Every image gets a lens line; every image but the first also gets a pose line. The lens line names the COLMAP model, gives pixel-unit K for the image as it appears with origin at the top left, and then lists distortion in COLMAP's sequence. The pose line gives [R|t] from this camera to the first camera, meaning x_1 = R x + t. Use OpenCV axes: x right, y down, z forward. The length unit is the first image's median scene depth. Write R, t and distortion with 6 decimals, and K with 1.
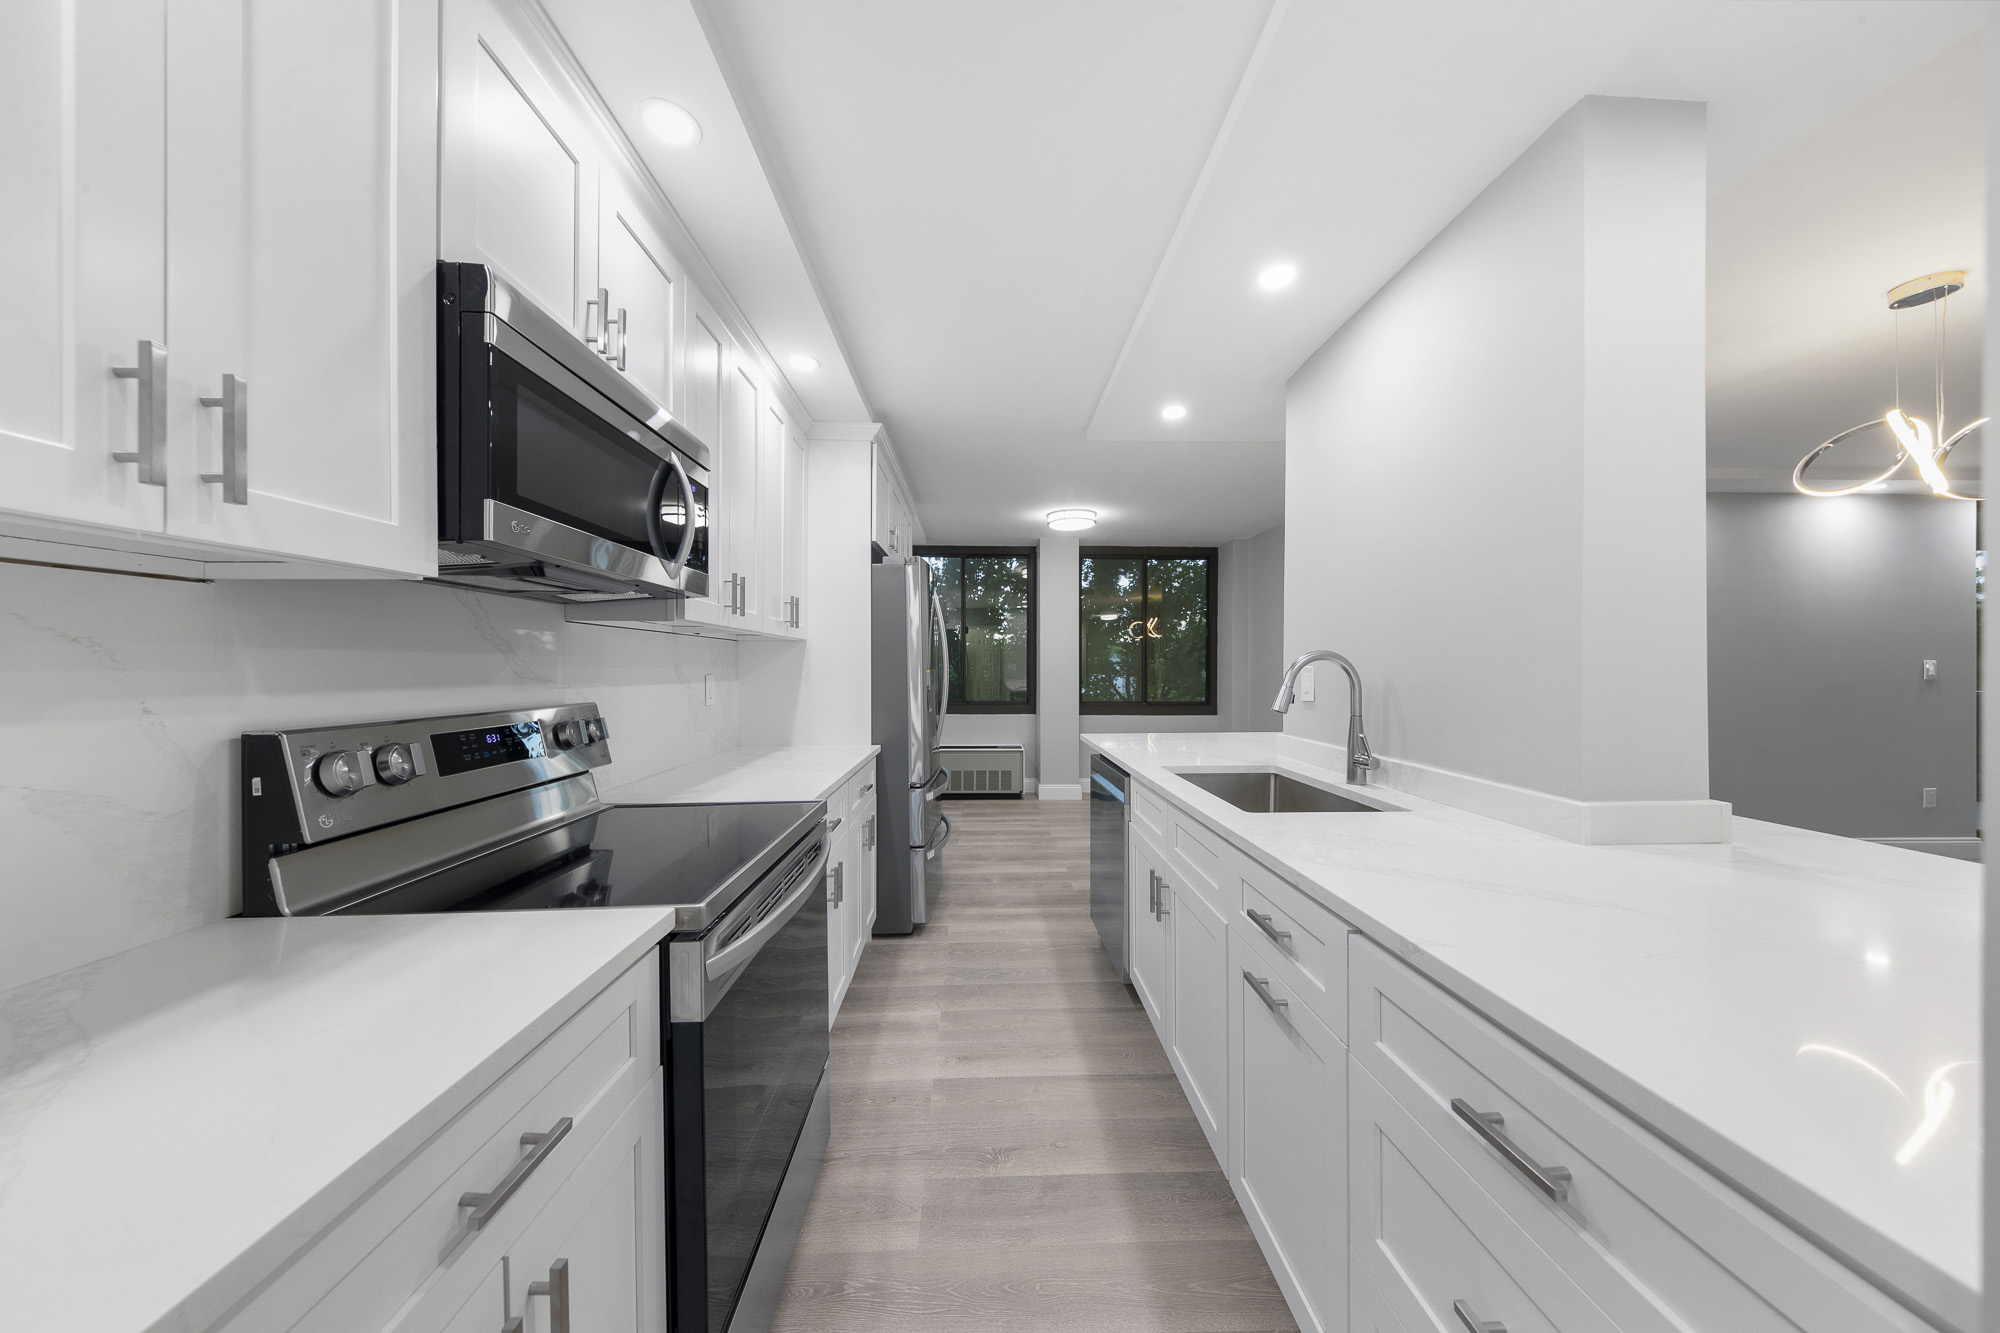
lens RADIAL K [[625.9, 0, 1002.7], [0, 625.9, 676.4], [0, 0, 1]] dist [-0.001279, 0.000058]
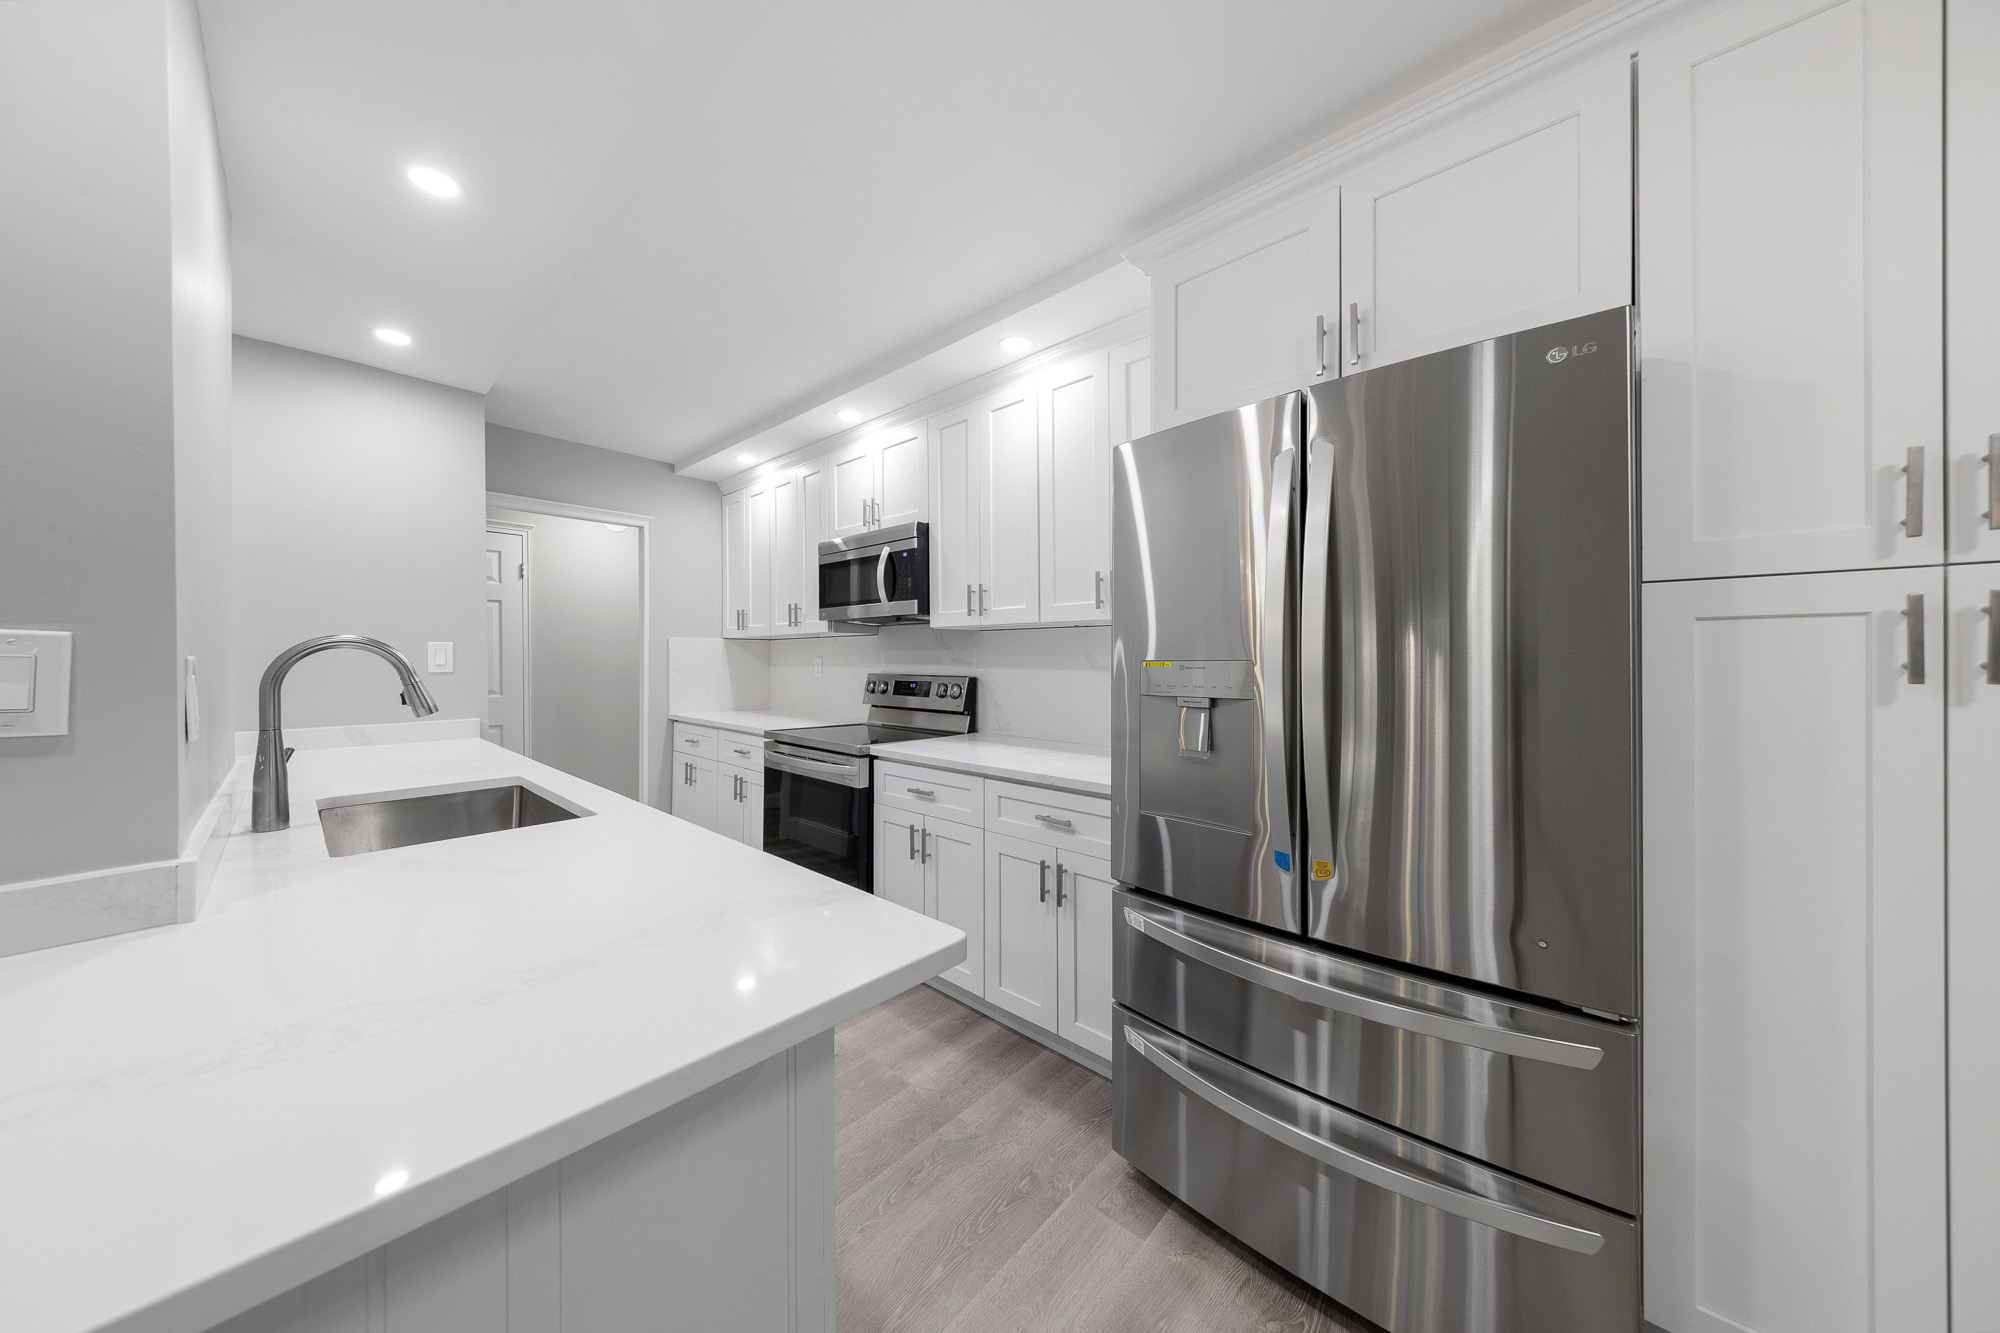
lens RADIAL K [[625.9, 0, 989.1], [0, 625.9, 646.3], [0, 0, 1]] dist [-0.001279, 0.000058]
pose [[-0.695665, 0.003321, -0.718359, 0.423170], [-0.001769, 0.999978, 0.006336, -0.038960], [0.718365, 0.005679, -0.695644, 1.679075]]
